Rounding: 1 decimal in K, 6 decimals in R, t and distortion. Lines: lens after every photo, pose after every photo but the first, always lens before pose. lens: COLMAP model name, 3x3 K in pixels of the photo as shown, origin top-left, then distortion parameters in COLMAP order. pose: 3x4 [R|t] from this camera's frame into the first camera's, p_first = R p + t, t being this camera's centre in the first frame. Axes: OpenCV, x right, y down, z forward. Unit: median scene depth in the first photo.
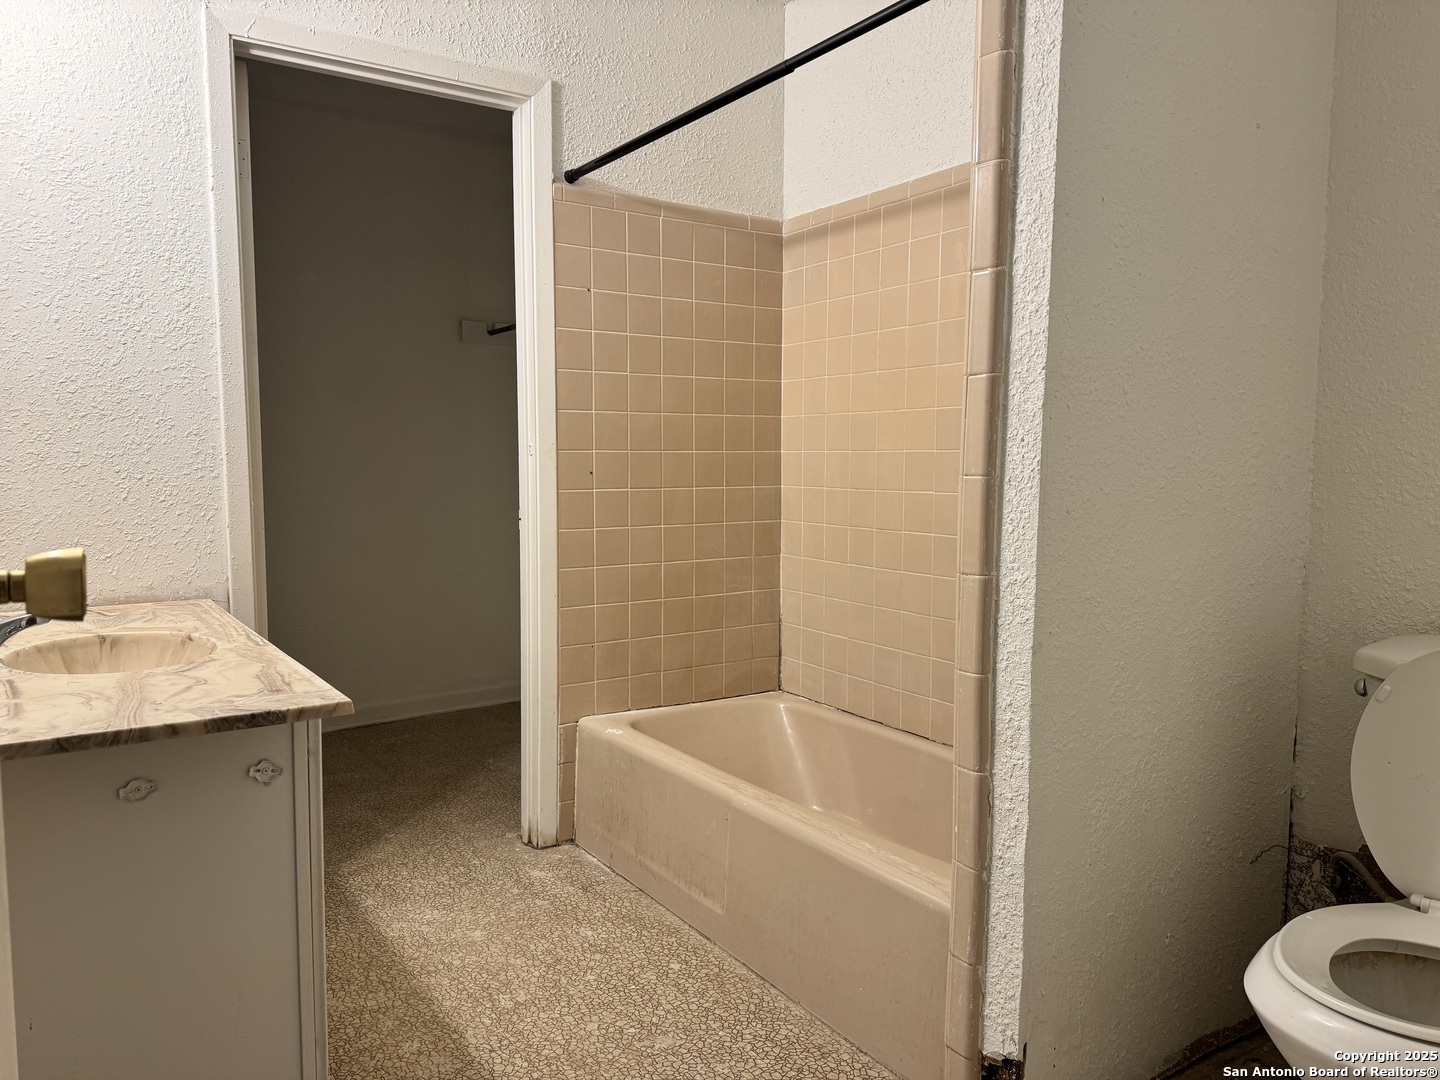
lens RADIAL K [[1021.6, 0, 724.9], [0, 1021.6, 541.5], [0, 0, 1]] dist [0.083797, -0.102319]
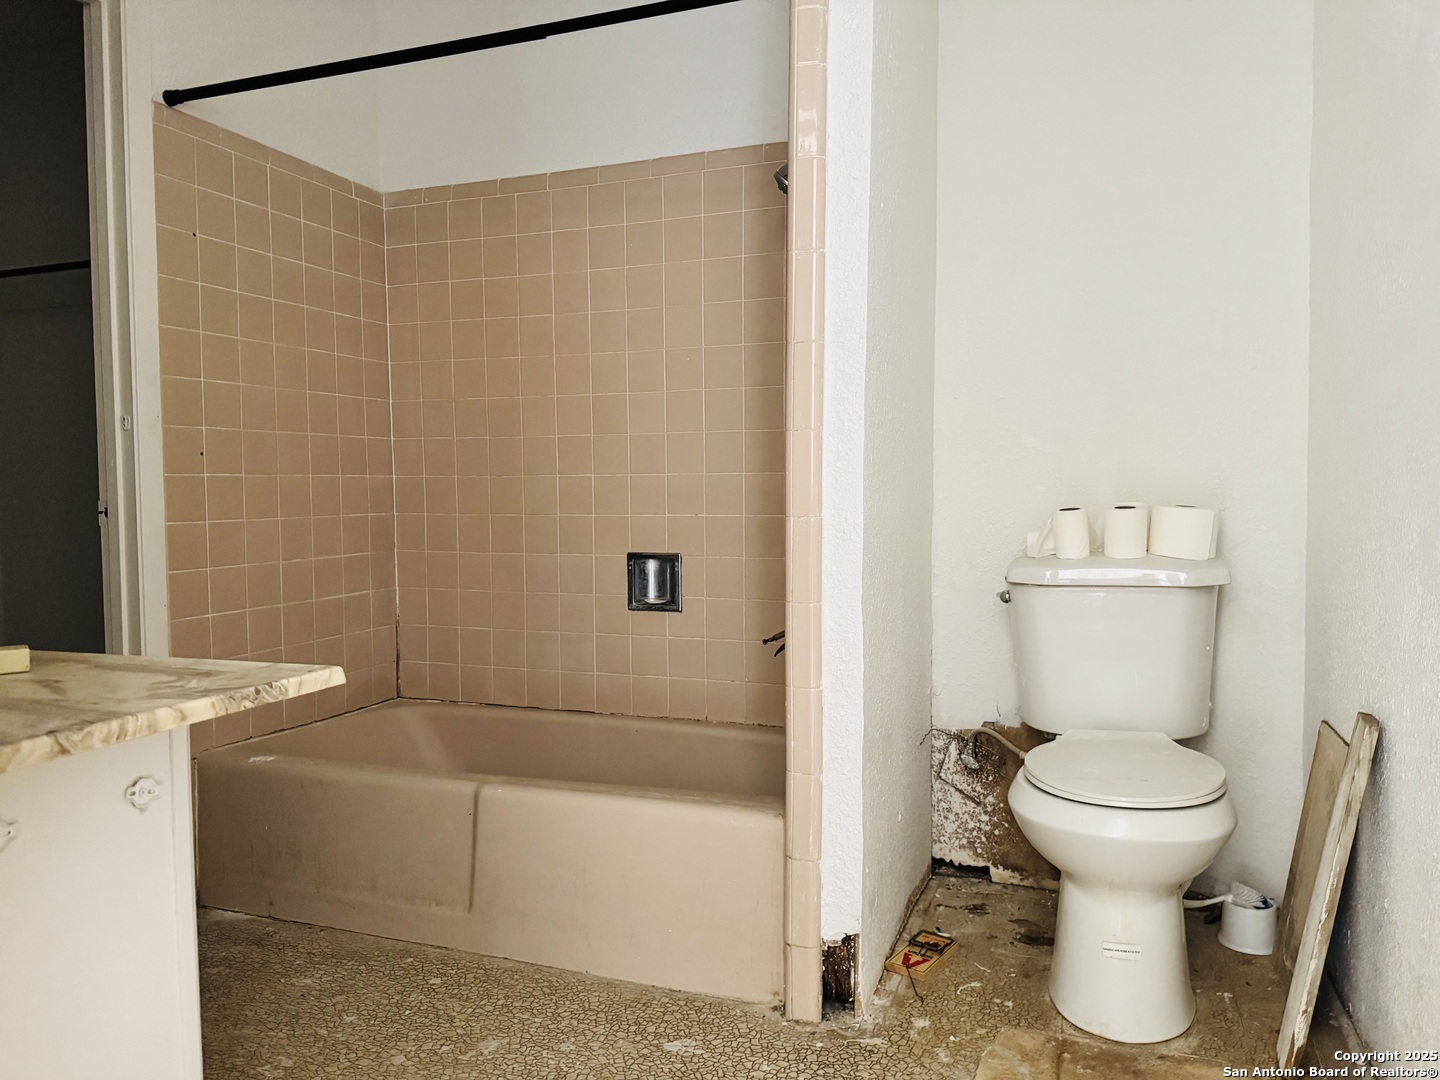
lens RADIAL K [[1021.6, 0, 732.2], [0, 1021.6, 542.8], [0, 0, 1]] dist [0.083797, -0.102319]
pose [[0.818394, -0.044697, 0.572916, -0.277313], [0.059707, 0.998188, -0.007415, 0.038489], [-0.571547, 0.040275, 0.819580, 0.069998]]
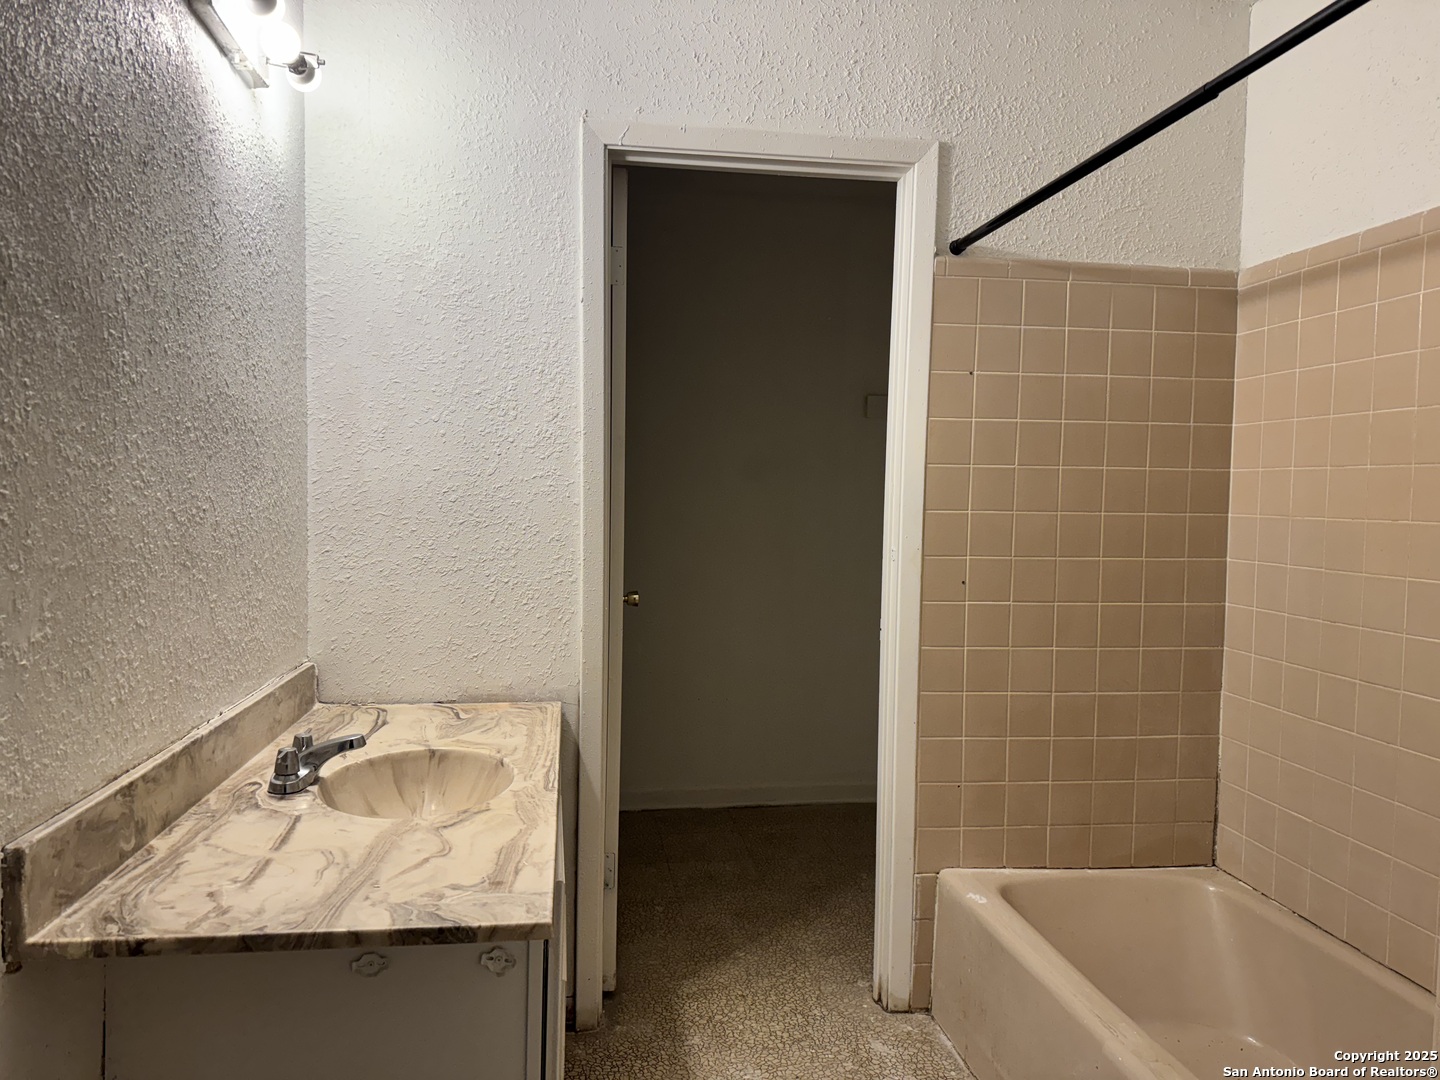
lens RADIAL K [[1021.6, 0, 706.9], [0, 1021.6, 547.7], [0, 0, 1]] dist [0.083797, -0.102319]
pose [[0.897956, 0.037445, -0.438488, 0.053993], [-0.054302, 0.998187, -0.025962, -0.065884], [0.436721, 0.047124, 0.898362, 0.136341]]
